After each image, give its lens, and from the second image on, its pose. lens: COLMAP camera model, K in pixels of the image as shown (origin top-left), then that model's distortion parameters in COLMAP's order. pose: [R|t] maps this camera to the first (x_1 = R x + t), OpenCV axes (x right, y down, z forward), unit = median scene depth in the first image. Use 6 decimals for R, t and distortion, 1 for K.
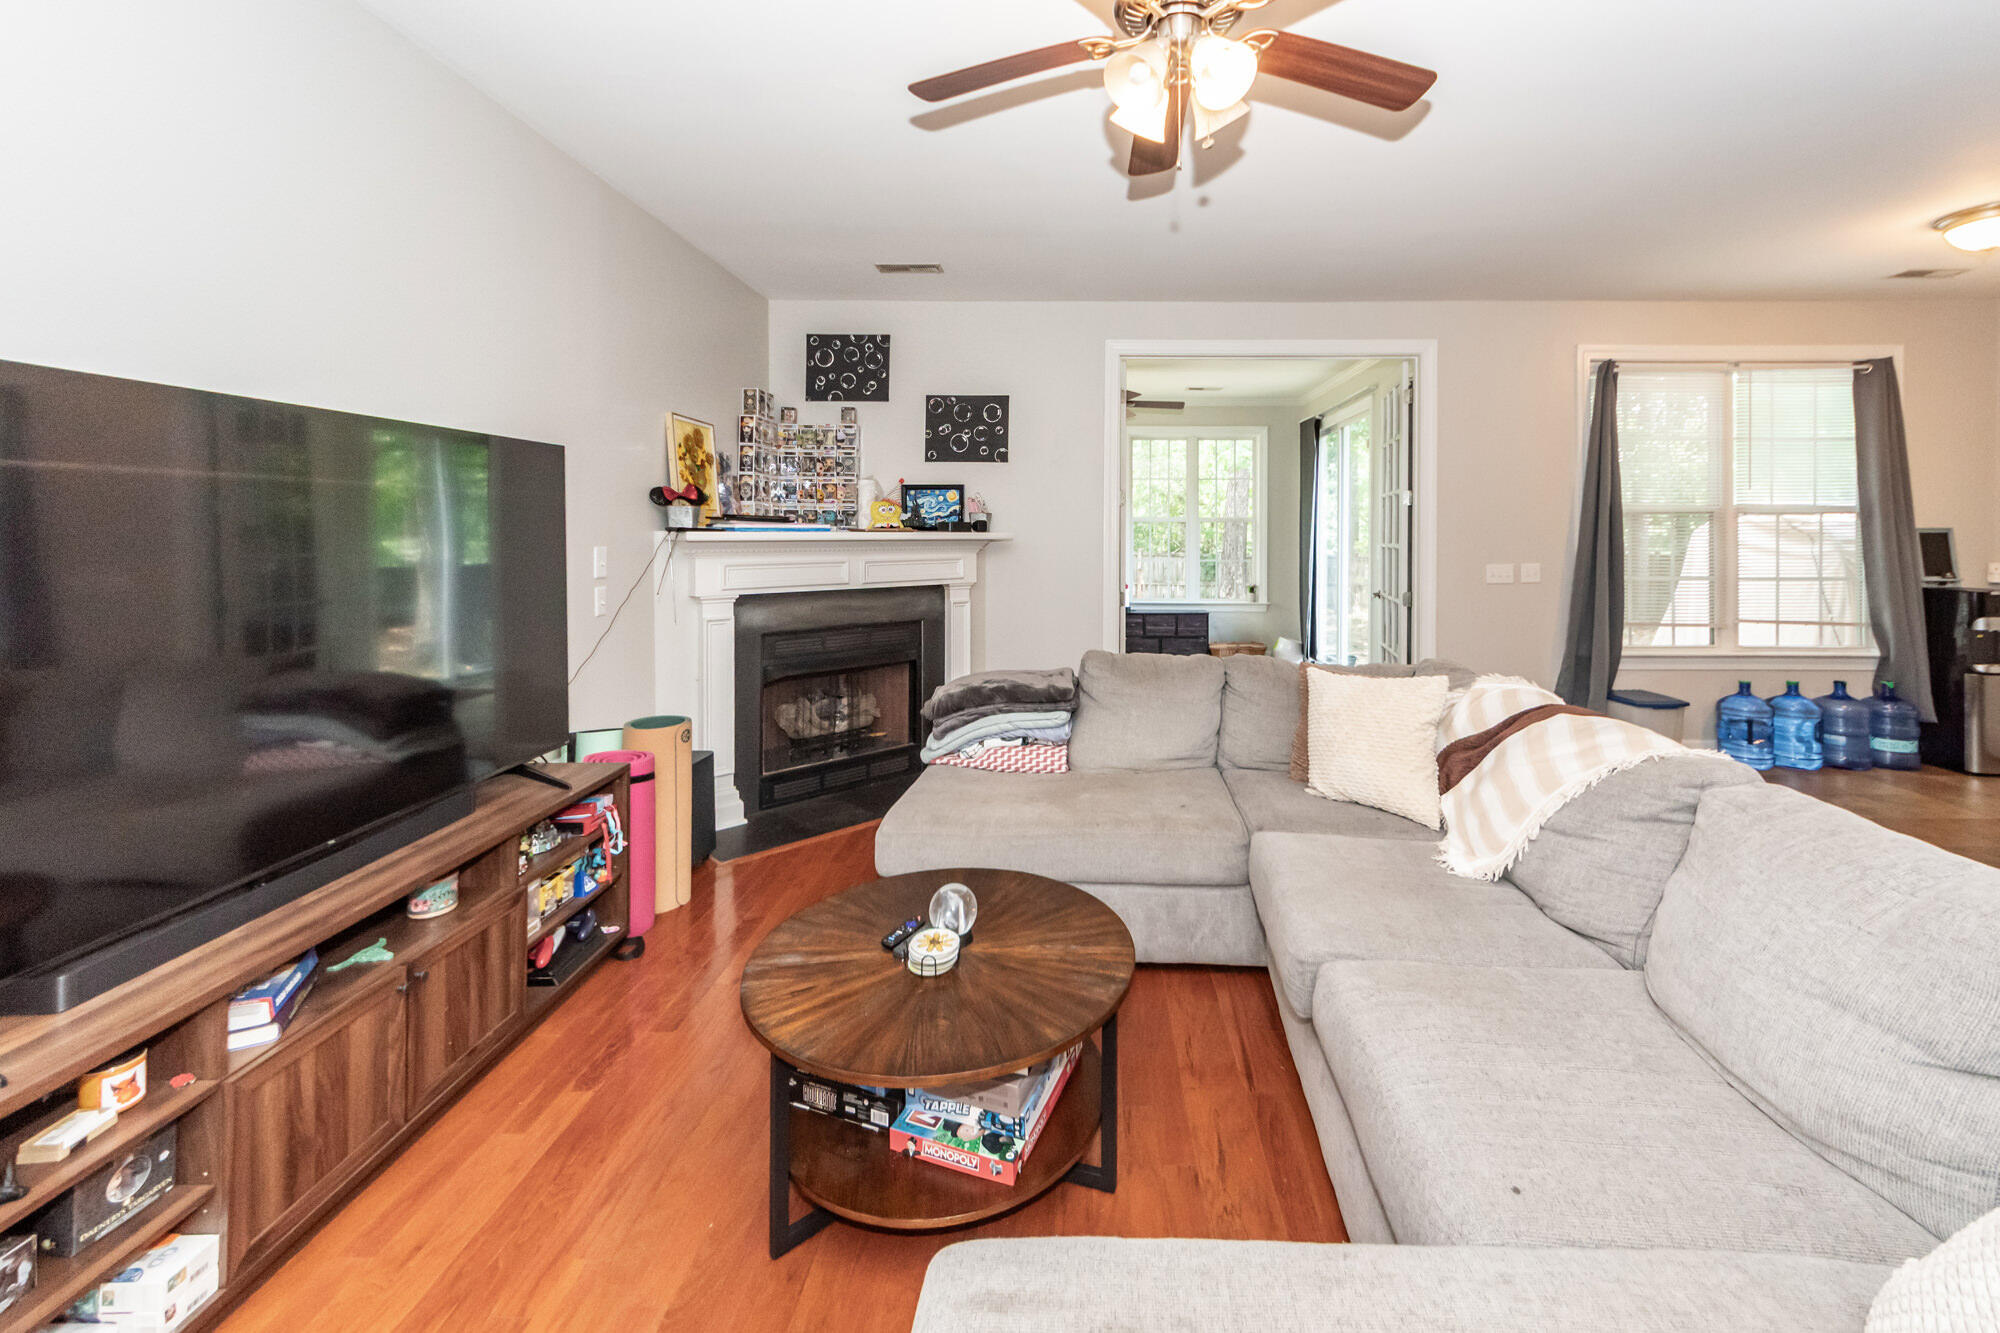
lens RADIAL K [[802.5, 0, 1067.7], [0, 802.5, 536.7], [0, 0, 1]] dist [0.000401, -0.000276]
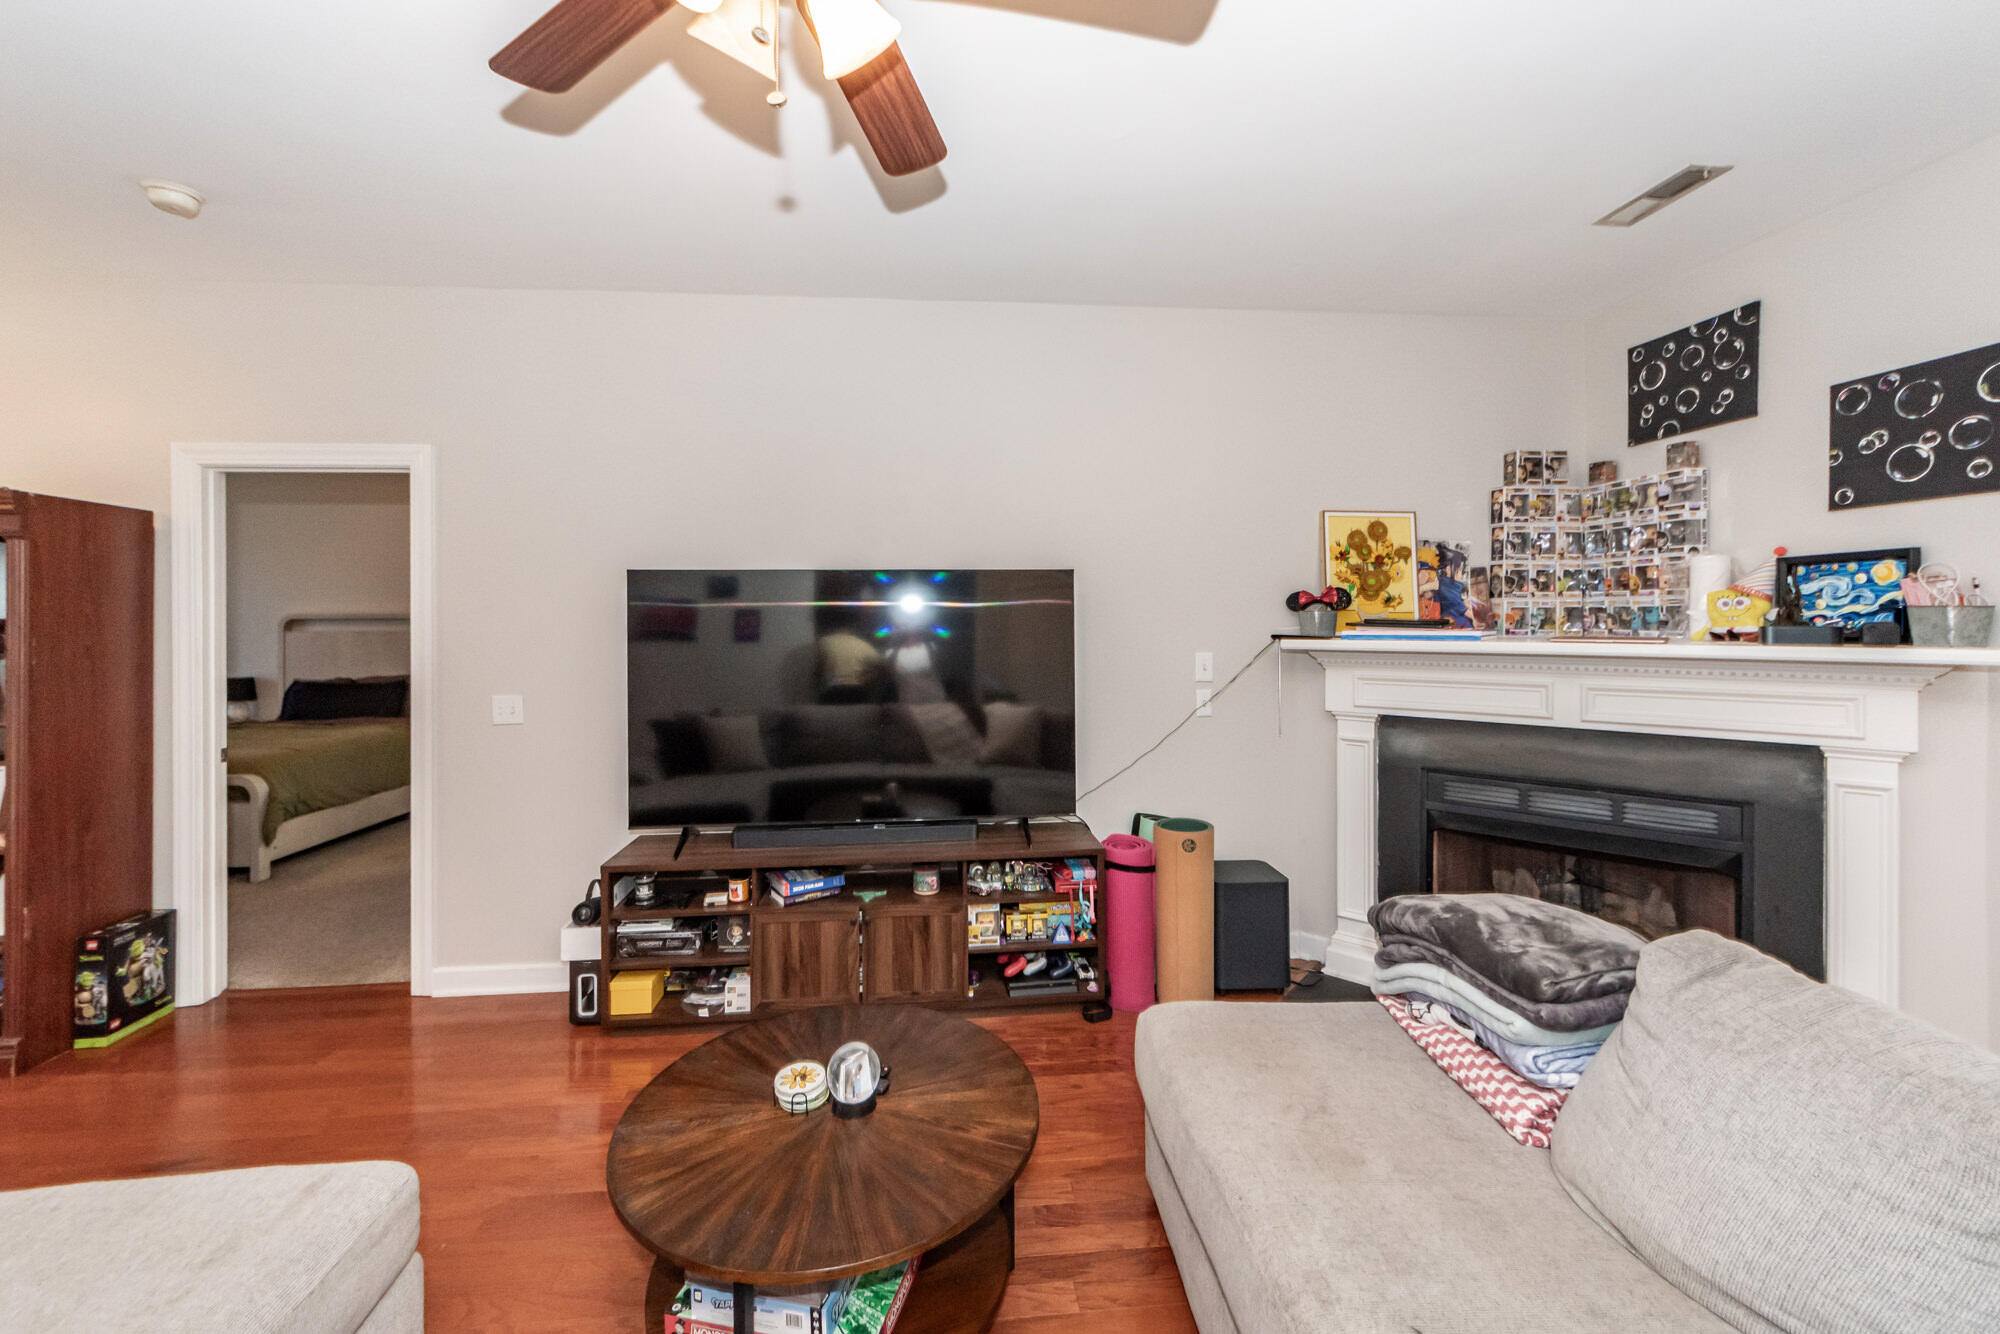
lens RADIAL K [[785.7, 0, 994.9], [0, 785.7, 617.1], [0, 0, 1]] dist [-0.000633, 0.003508]
pose [[0.105703, -0.005433, -0.994383, 0.291117], [-0.005308, 0.999968, -0.006028, -0.017411], [0.994384, 0.005915, 0.105671, 0.404477]]
